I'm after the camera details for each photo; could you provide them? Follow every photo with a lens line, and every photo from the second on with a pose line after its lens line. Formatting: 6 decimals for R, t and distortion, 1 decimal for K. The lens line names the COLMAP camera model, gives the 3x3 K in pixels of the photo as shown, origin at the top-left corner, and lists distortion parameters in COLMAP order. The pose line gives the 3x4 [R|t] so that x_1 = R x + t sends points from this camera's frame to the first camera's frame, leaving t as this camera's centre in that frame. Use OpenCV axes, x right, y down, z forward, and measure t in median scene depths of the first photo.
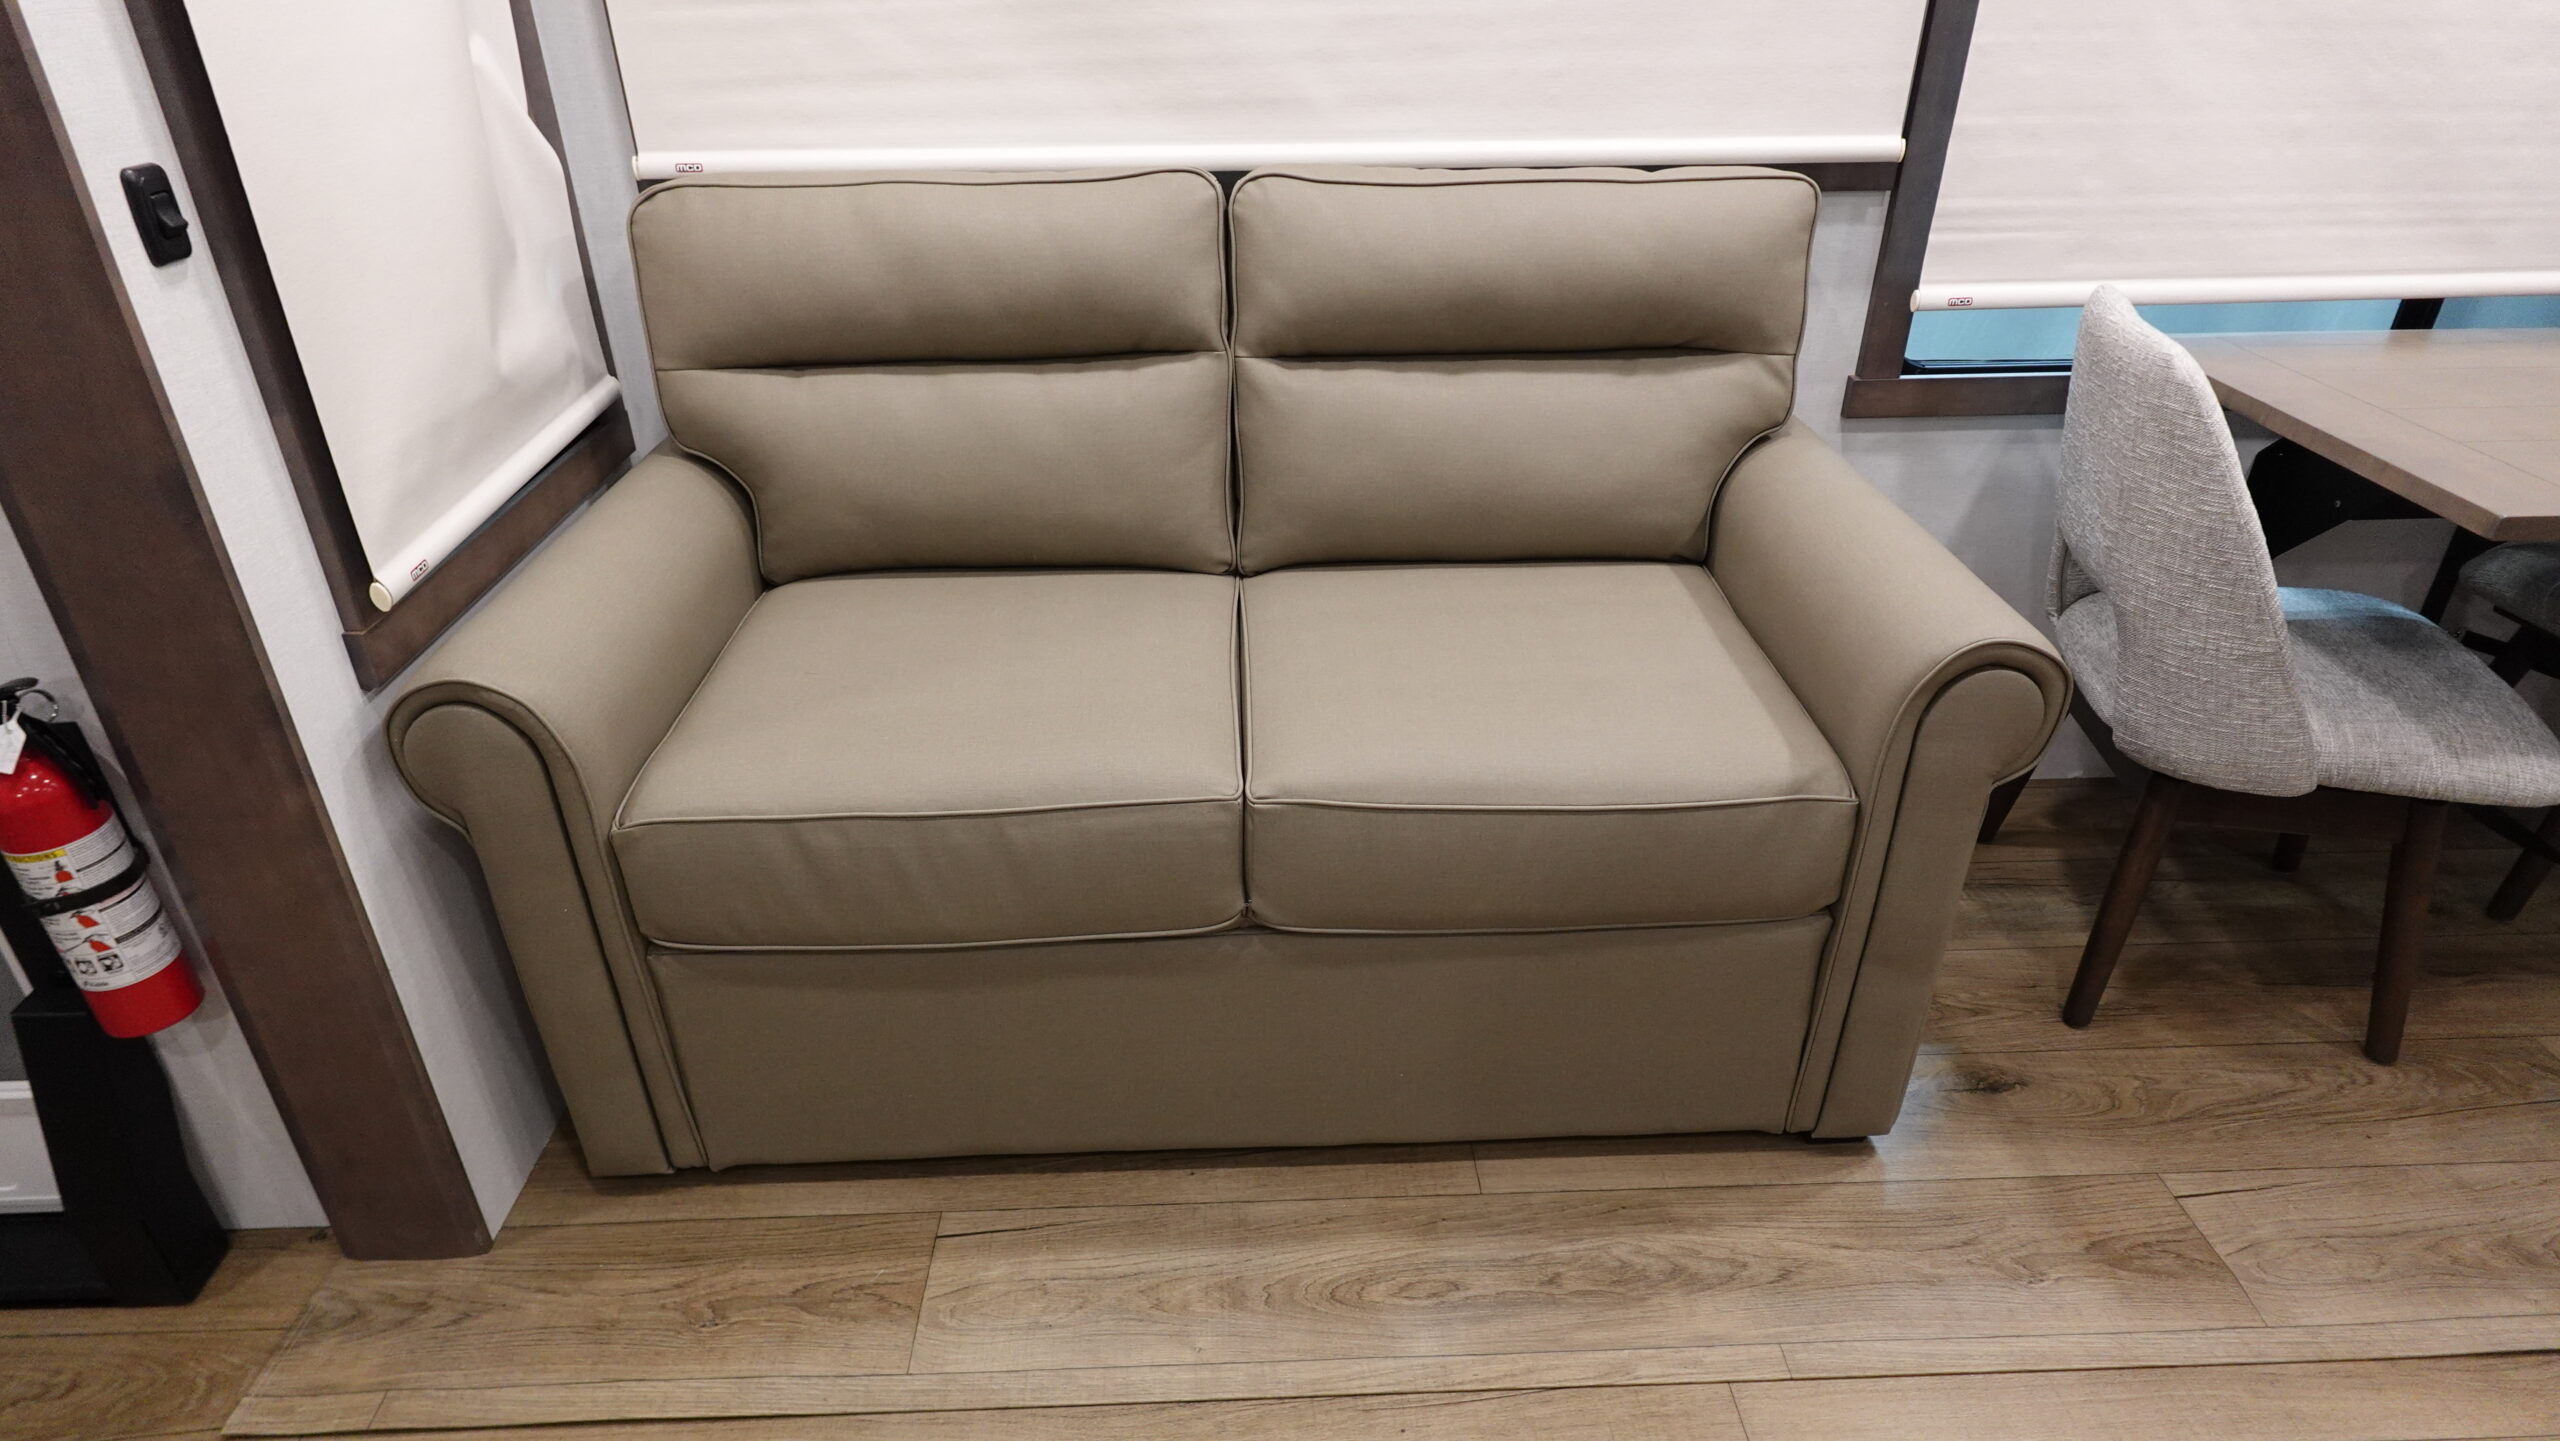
lens RADIAL K [[1451.9, 0, 1280.0], [0, 1451.9, 720.5], [0, 0, 1]] dist [-0.002818, 0.004232]
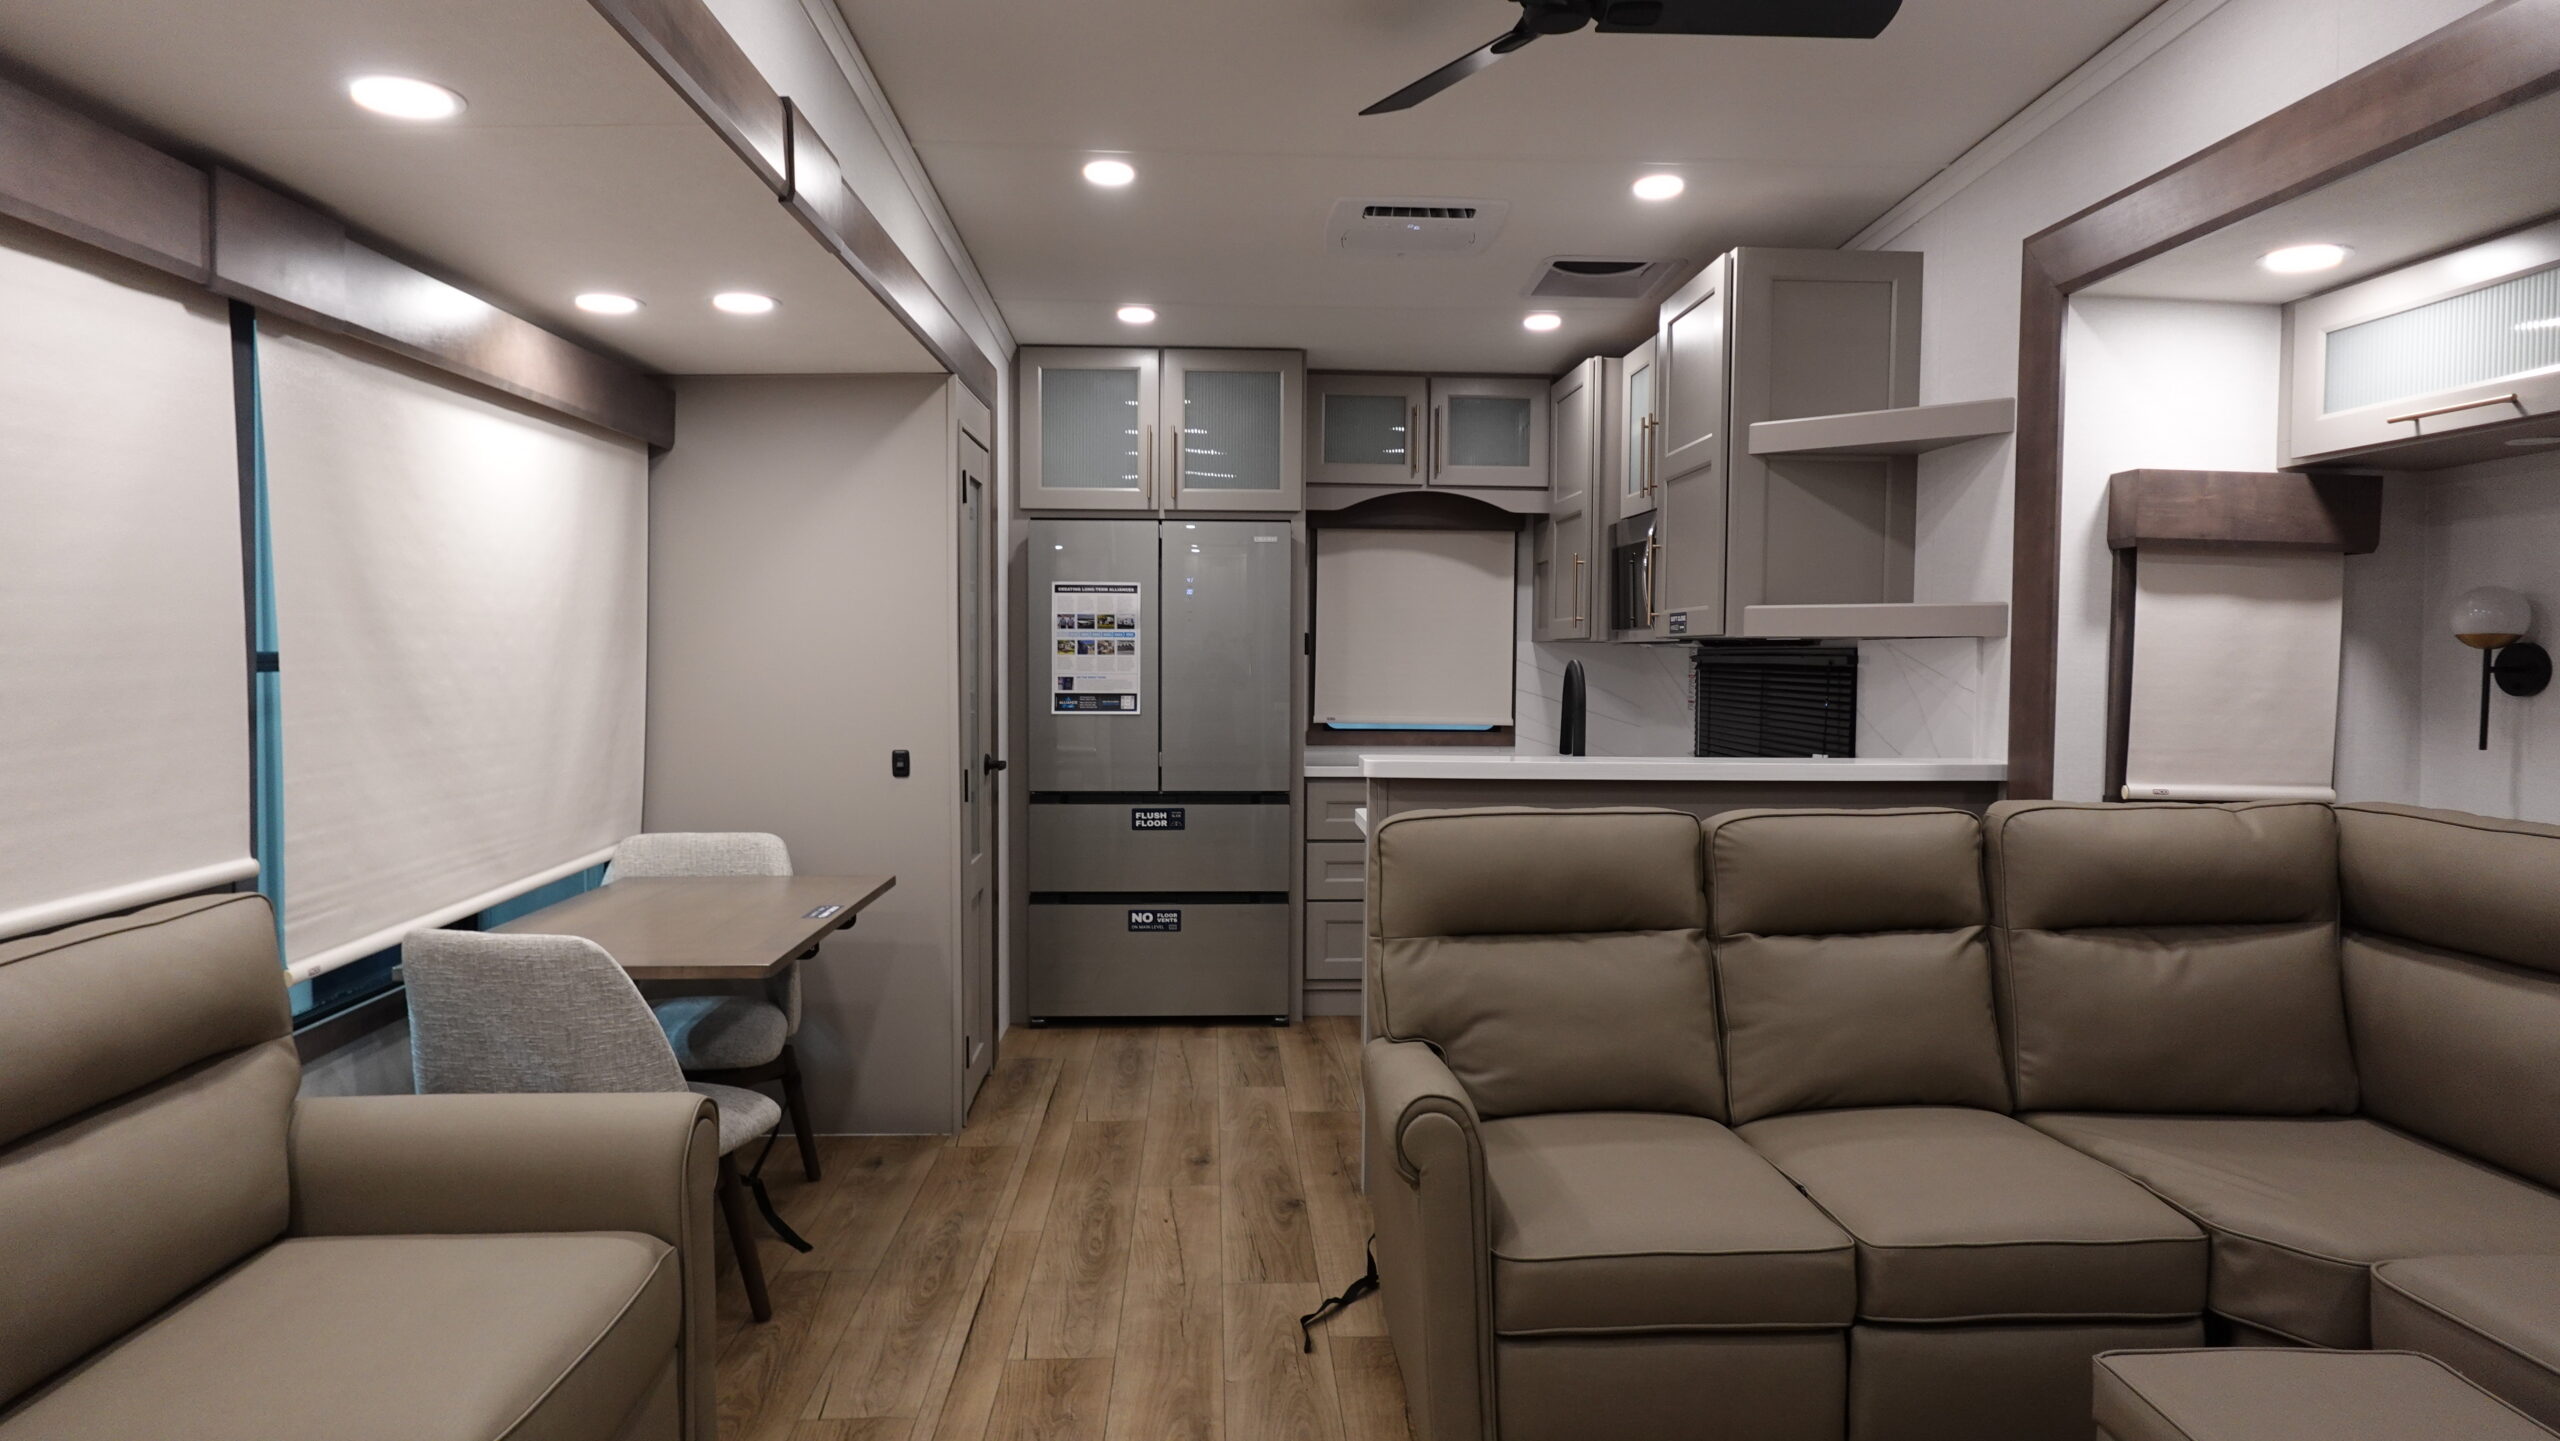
lens RADIAL K [[1451.9, 0, 1280.0], [0, 1451.9, 720.5], [0, 0, 1]] dist [-0.002818, 0.004232]
pose [[-0.018246, -0.046422, 0.998755, -0.839568], [0.489120, 0.870816, 0.049411, -0.144918], [-0.872025, 0.489413, 0.006817, 0.185334]]
